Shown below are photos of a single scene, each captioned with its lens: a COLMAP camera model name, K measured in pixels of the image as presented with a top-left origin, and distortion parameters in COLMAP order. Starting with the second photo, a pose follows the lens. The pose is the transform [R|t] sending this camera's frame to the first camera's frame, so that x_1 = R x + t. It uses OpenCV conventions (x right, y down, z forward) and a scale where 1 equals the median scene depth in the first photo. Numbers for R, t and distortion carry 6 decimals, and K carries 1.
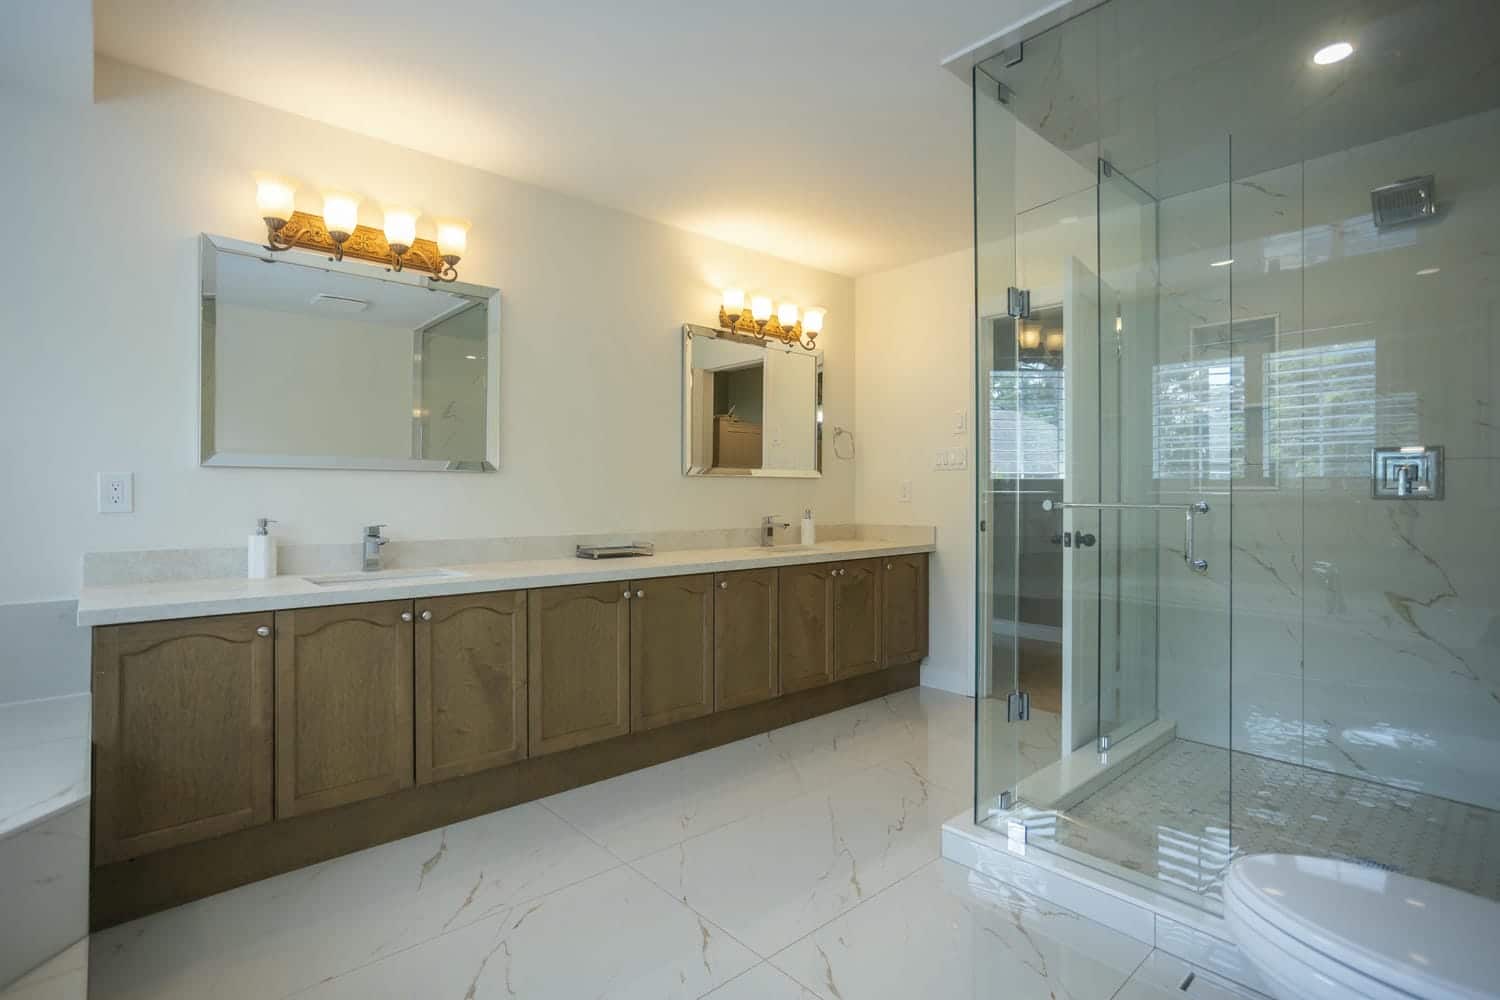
lens RADIAL K [[726.9, 0, 731.2], [0, 726.9, 499.3], [0, 0, 1]] dist [-0.047915, 0.031819]
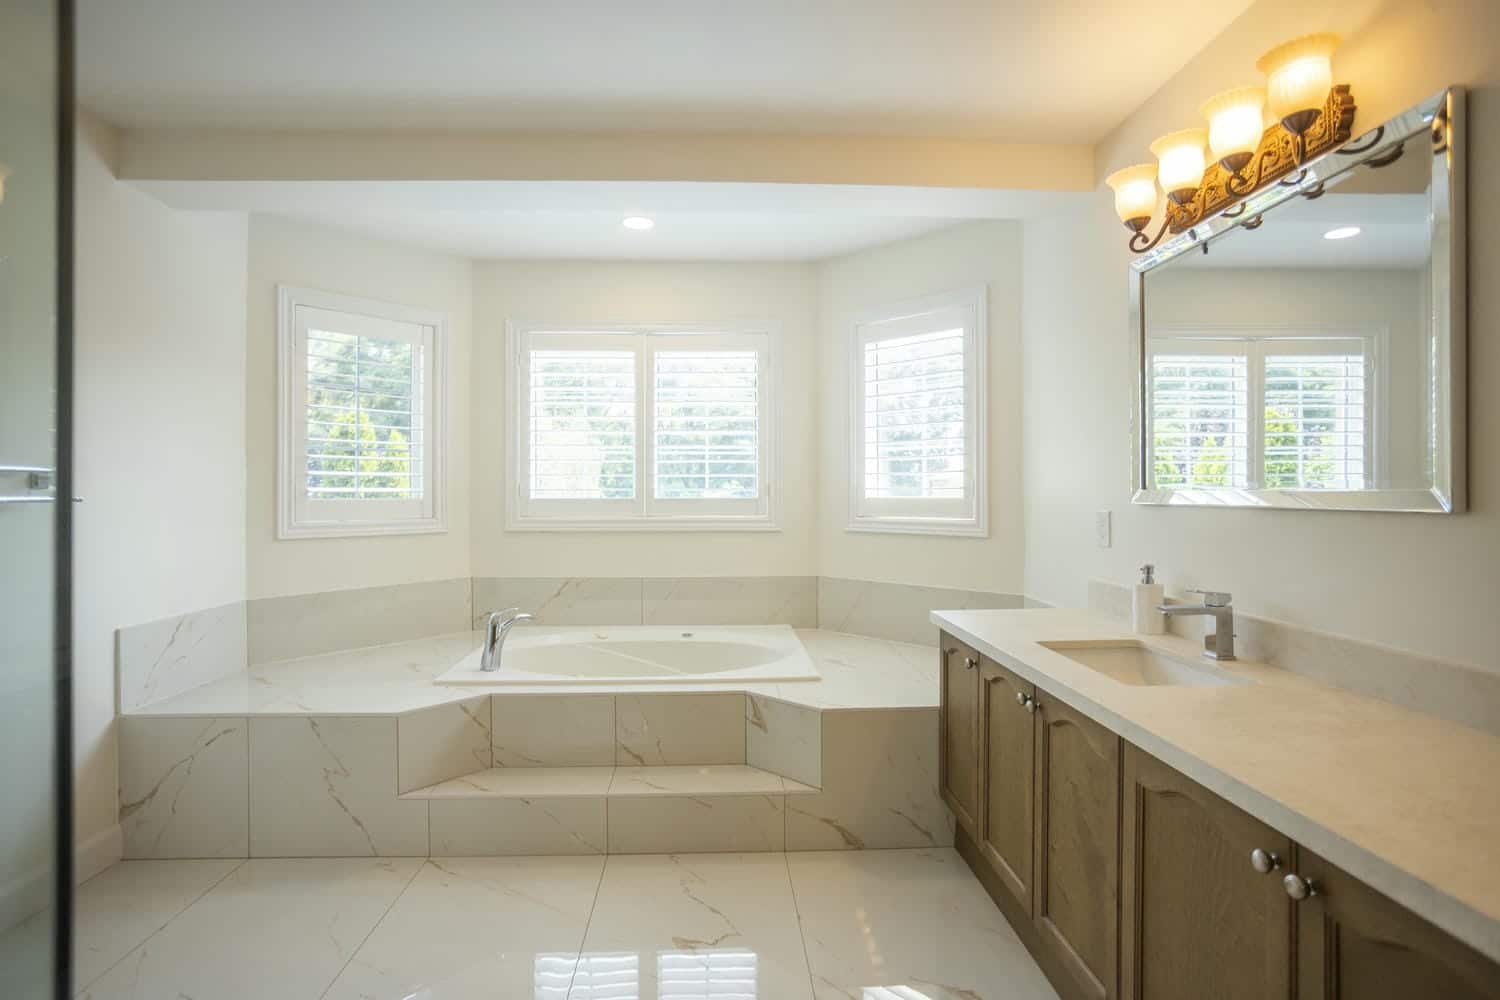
lens RADIAL K [[743.0, 0, 731.7], [0, 743.0, 492.0], [0, 0, 1]] dist [-0.049418, 0.031633]
pose [[-0.642524, 0.001473, -0.766264, 0.321914], [0.000580, 0.999999, 0.001436, -0.057542], [0.766265, 0.000478, -0.642524, 1.083932]]
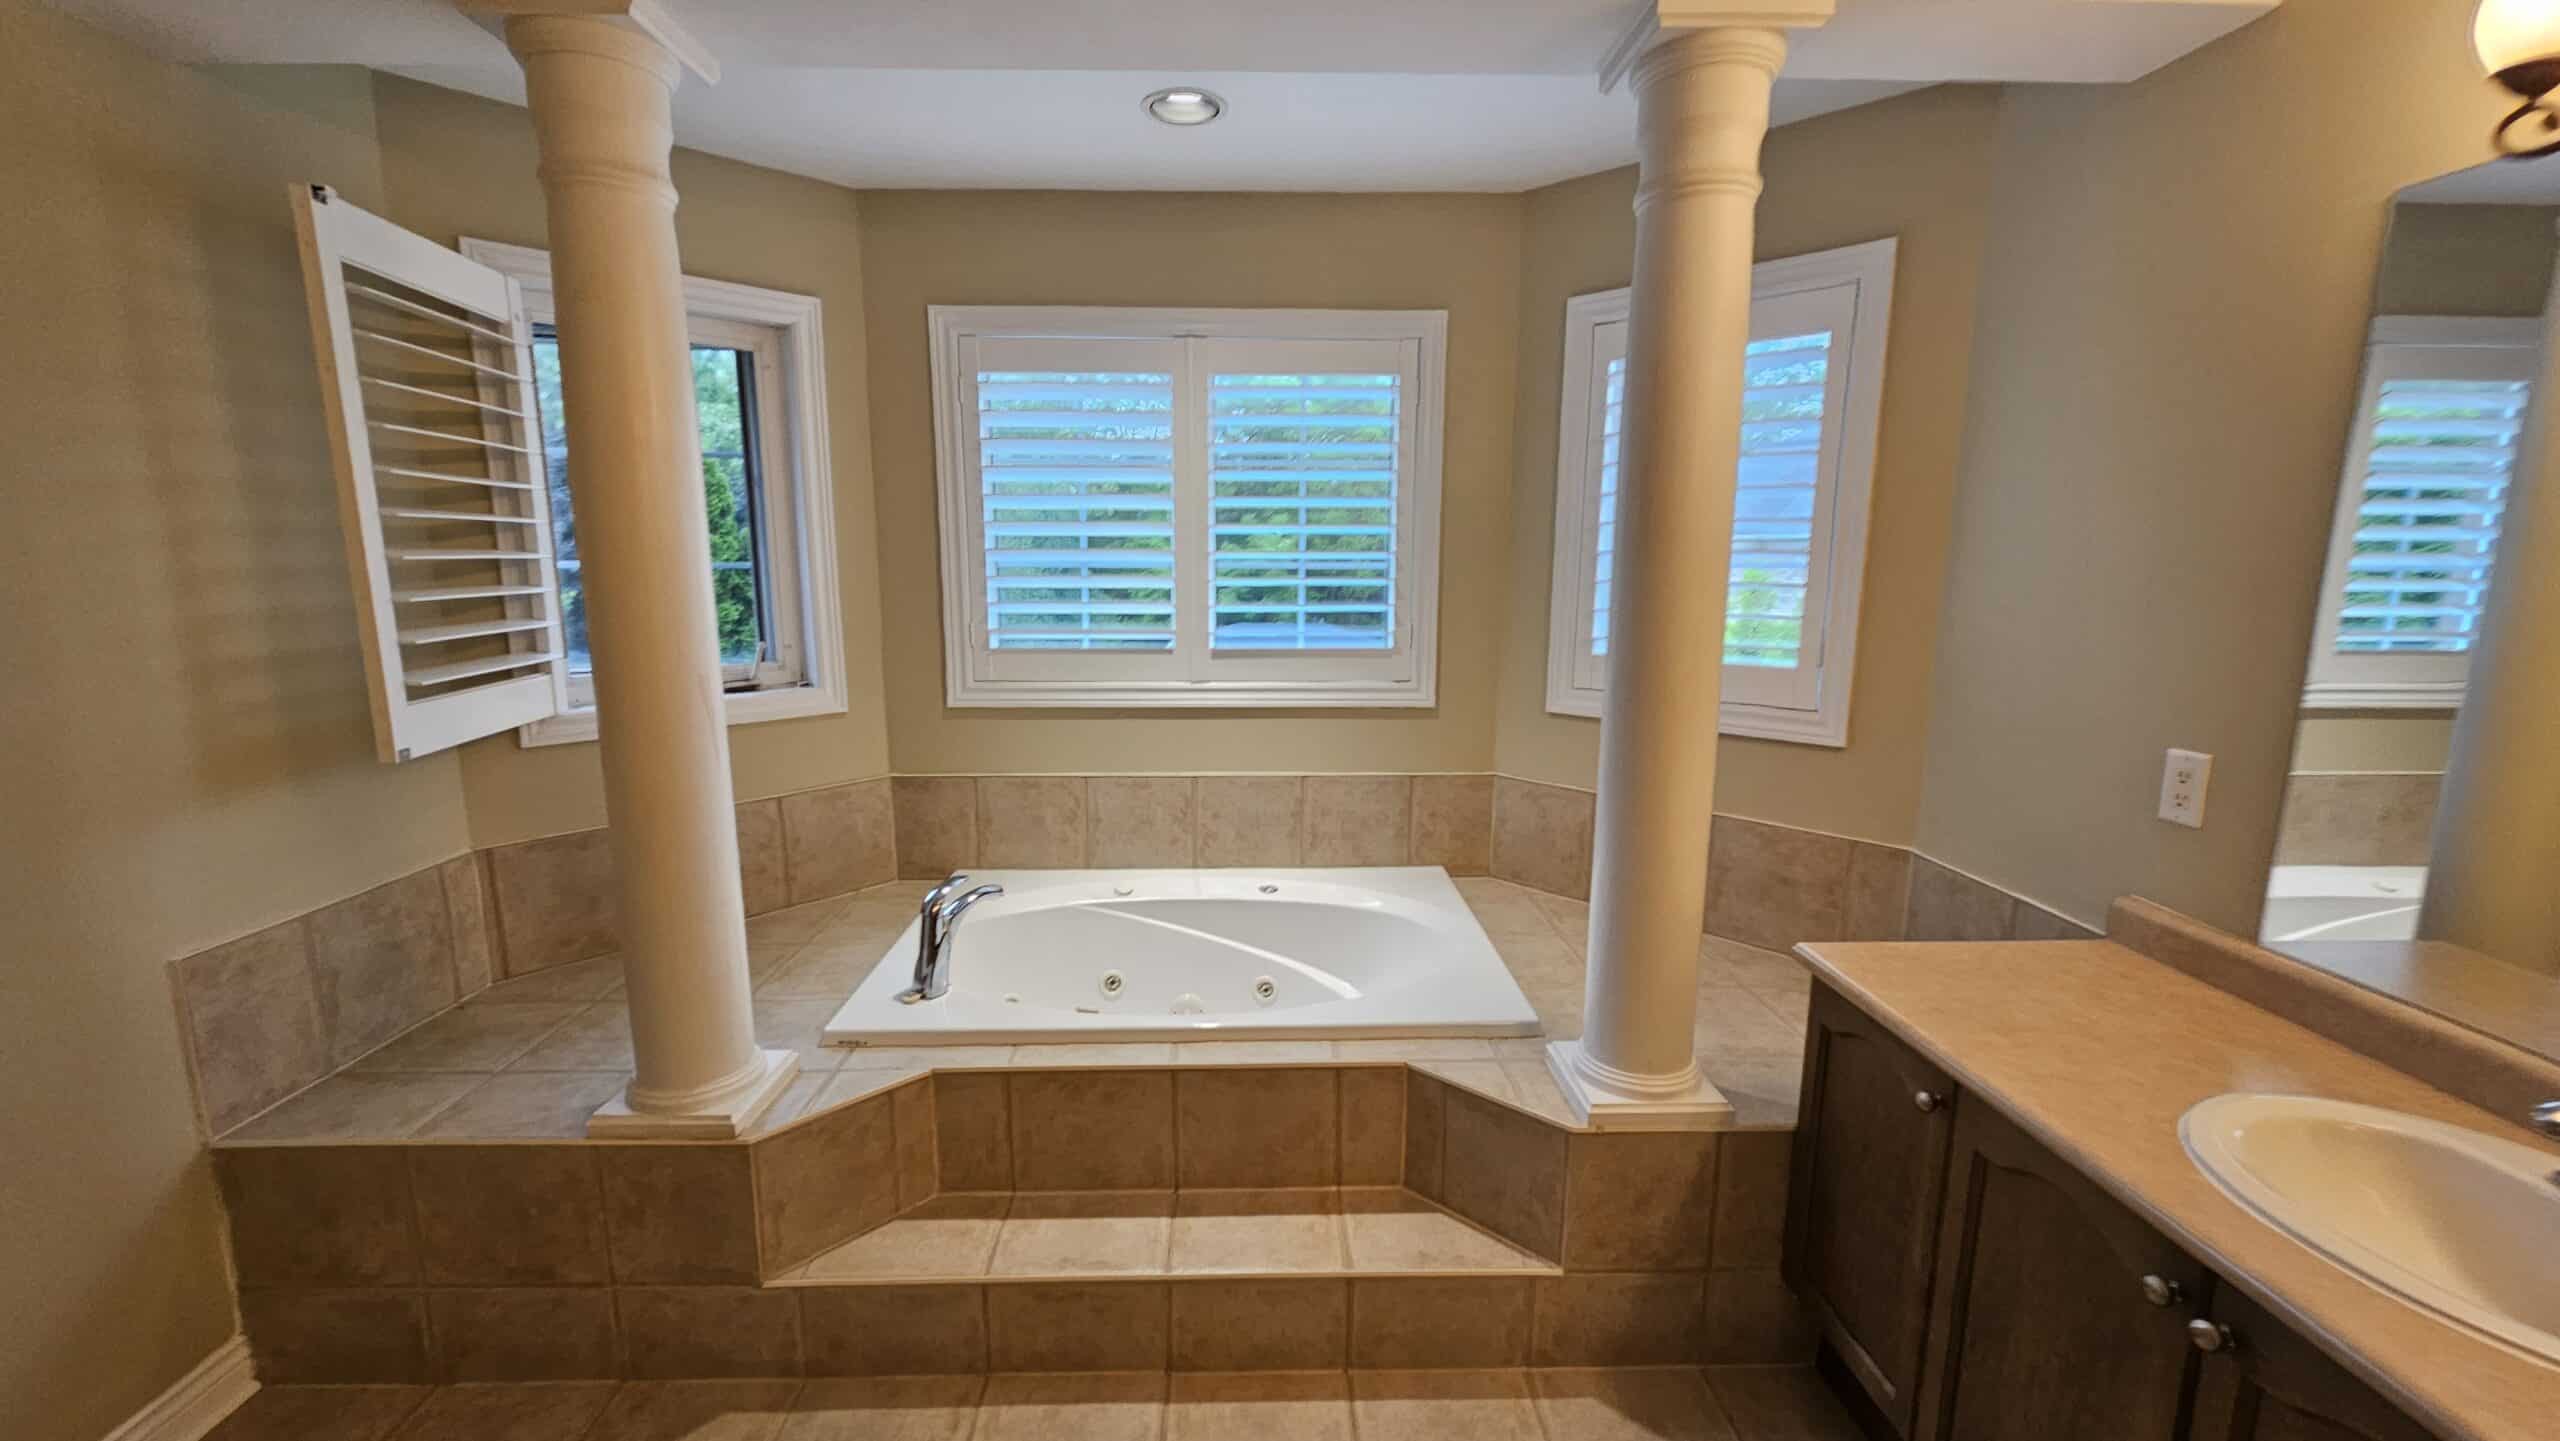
lens RADIAL K [[1046.0, 0, 1264.3], [0, 1046.0, 746.2], [0, 0, 1]] dist [0.000051, 0.000167]
pose [[-0.648828, 0.135140, -0.748839, 0.135172], [-0.005446, 0.983253, 0.182163, -0.150483], [0.760916, 0.122270, -0.637226, 0.815456]]
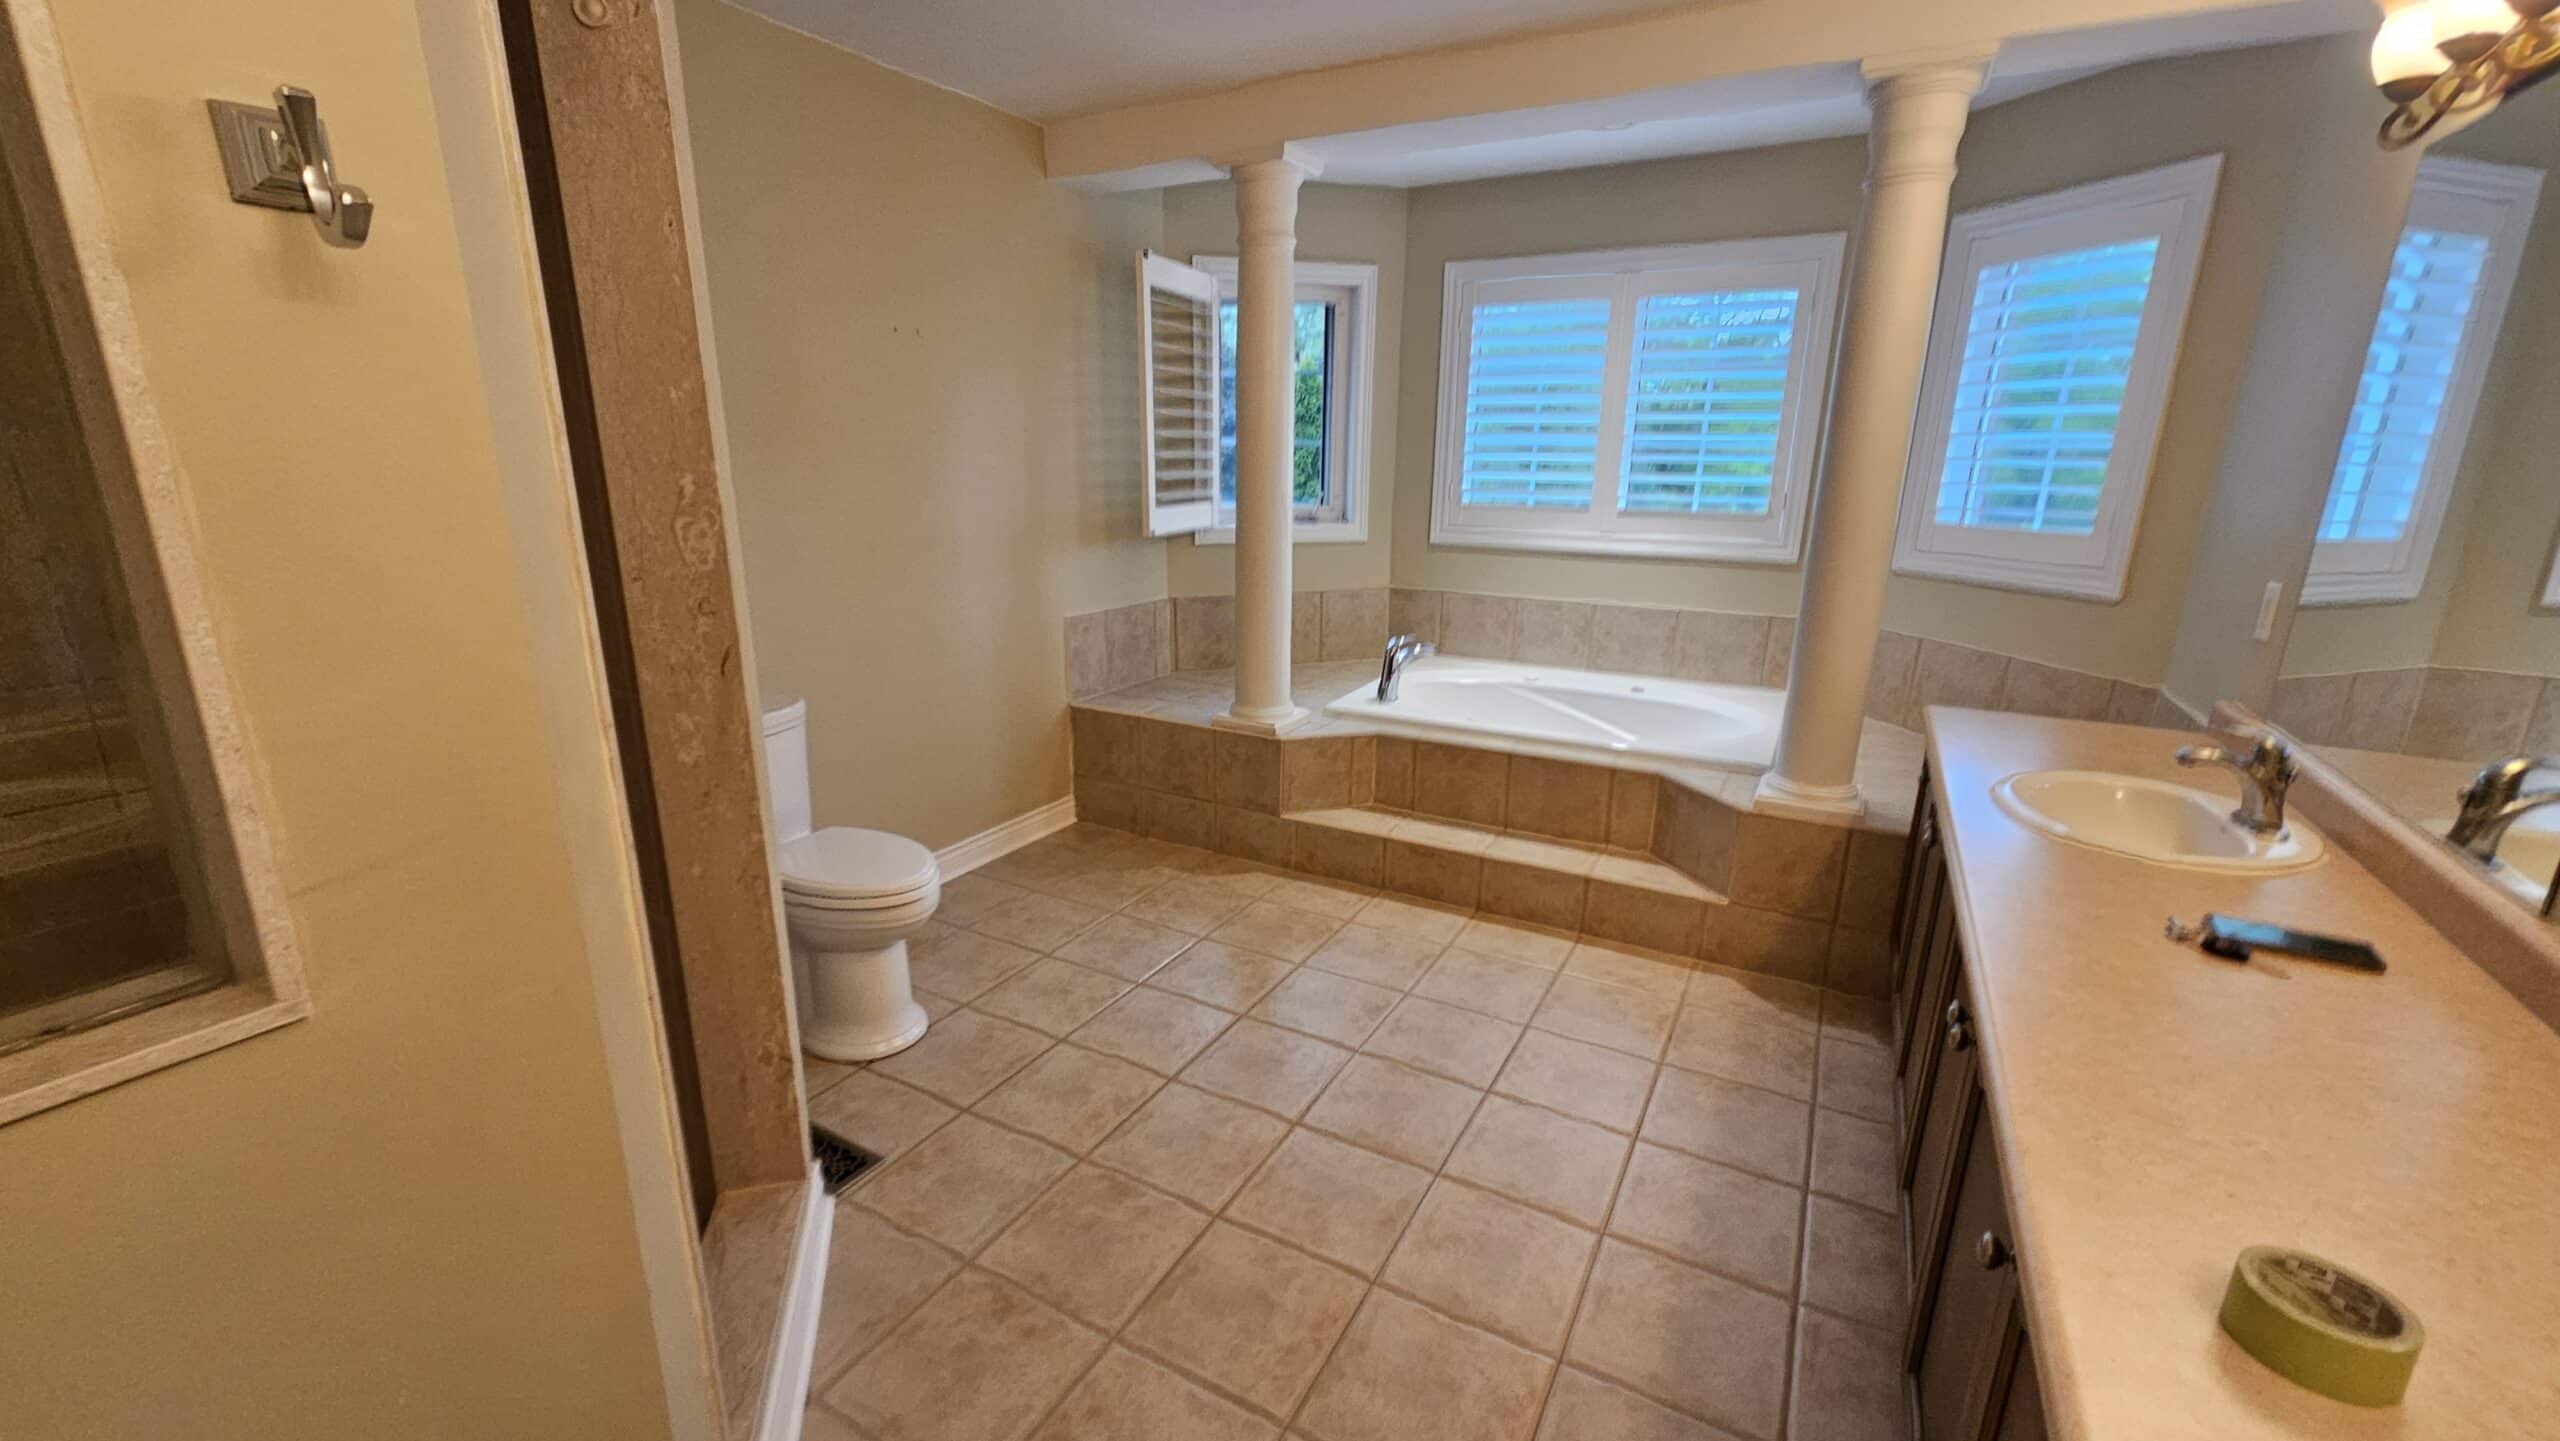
lens RADIAL K [[1038.0, 0, 1272.9], [0, 1038.0, 746.0], [0, 0, 1]] dist [0.003478, 0.000306]
pose [[-0.940530, 0.085857, -0.328681, 0.328855], [-0.010640, 0.959616, 0.281112, -0.135138], [0.339543, 0.267892, -0.901634, 1.366118]]
